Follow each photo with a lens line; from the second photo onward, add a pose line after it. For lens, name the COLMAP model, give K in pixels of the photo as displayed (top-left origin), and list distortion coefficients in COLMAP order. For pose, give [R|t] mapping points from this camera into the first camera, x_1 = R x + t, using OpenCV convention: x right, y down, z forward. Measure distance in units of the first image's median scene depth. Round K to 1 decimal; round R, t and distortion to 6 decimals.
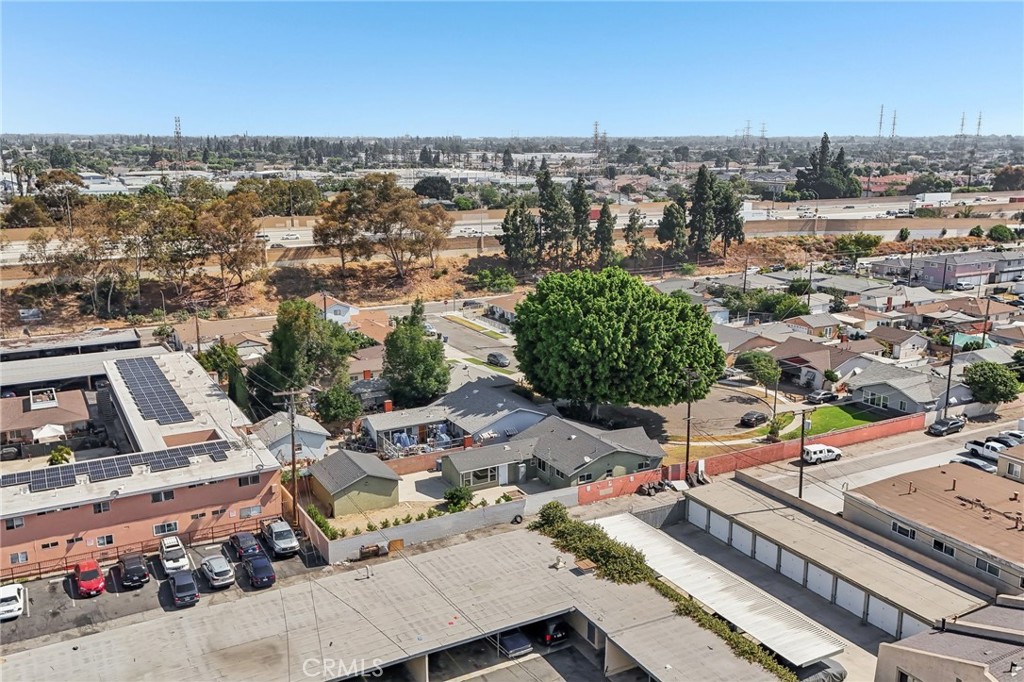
lens RADIAL K [[887.2, 0, 514.9], [0, 887.2, 342.0], [0, 0, 1]] dist [0.138894, -0.253343]
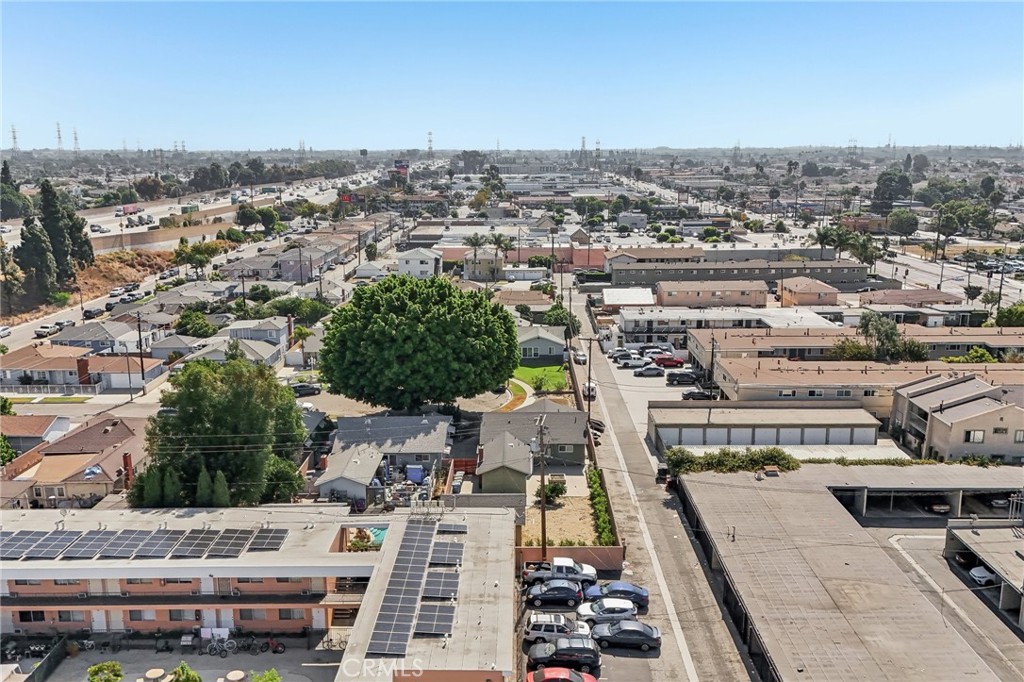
lens RADIAL K [[887.2, 0, 514.9], [0, 887.2, 342.0], [0, 0, 1]] dist [0.138894, -0.253343]
pose [[0.491194, -0.186757, 0.850794, -0.706117], [0.199008, 0.974972, 0.099121, -0.082037], [-0.848012, 0.120628, 0.516066, 0.363319]]
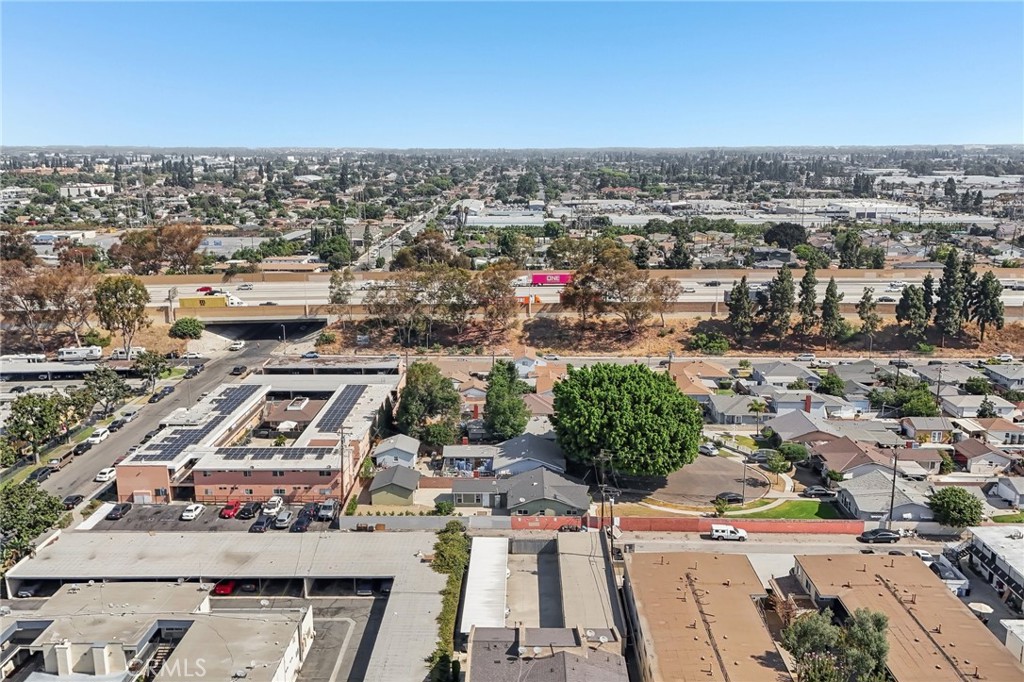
lens RADIAL K [[887.2, 0, 514.9], [0, 887.2, 342.0], [0, 0, 1]] dist [0.138894, -0.253343]
pose [[0.866363, 0.104748, -0.488307, 0.590907], [-0.109214, 0.993829, 0.019421, -0.121083], [0.487327, 0.036504, 0.872456, -0.239009]]
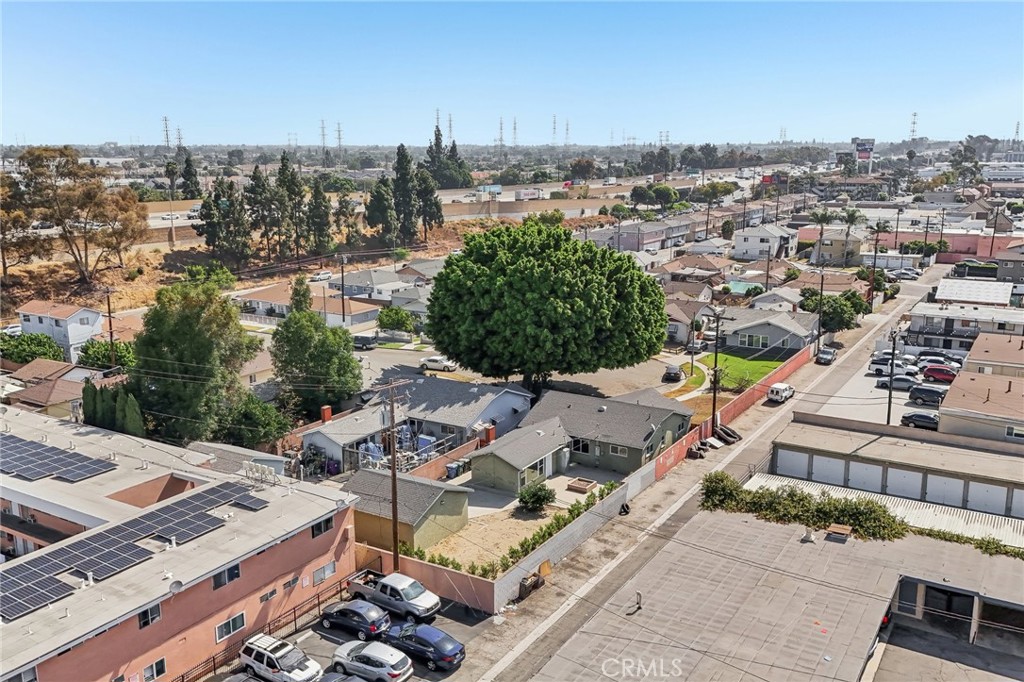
lens RADIAL K [[887.2, 0, 514.9], [0, 887.2, 342.0], [0, 0, 1]] dist [0.138894, -0.253343]
pose [[0.871096, -0.110608, 0.478495, -0.334315], [0.115728, 0.993101, 0.018881, 0.014738], [-0.477282, 0.038929, 0.877887, 0.237050]]
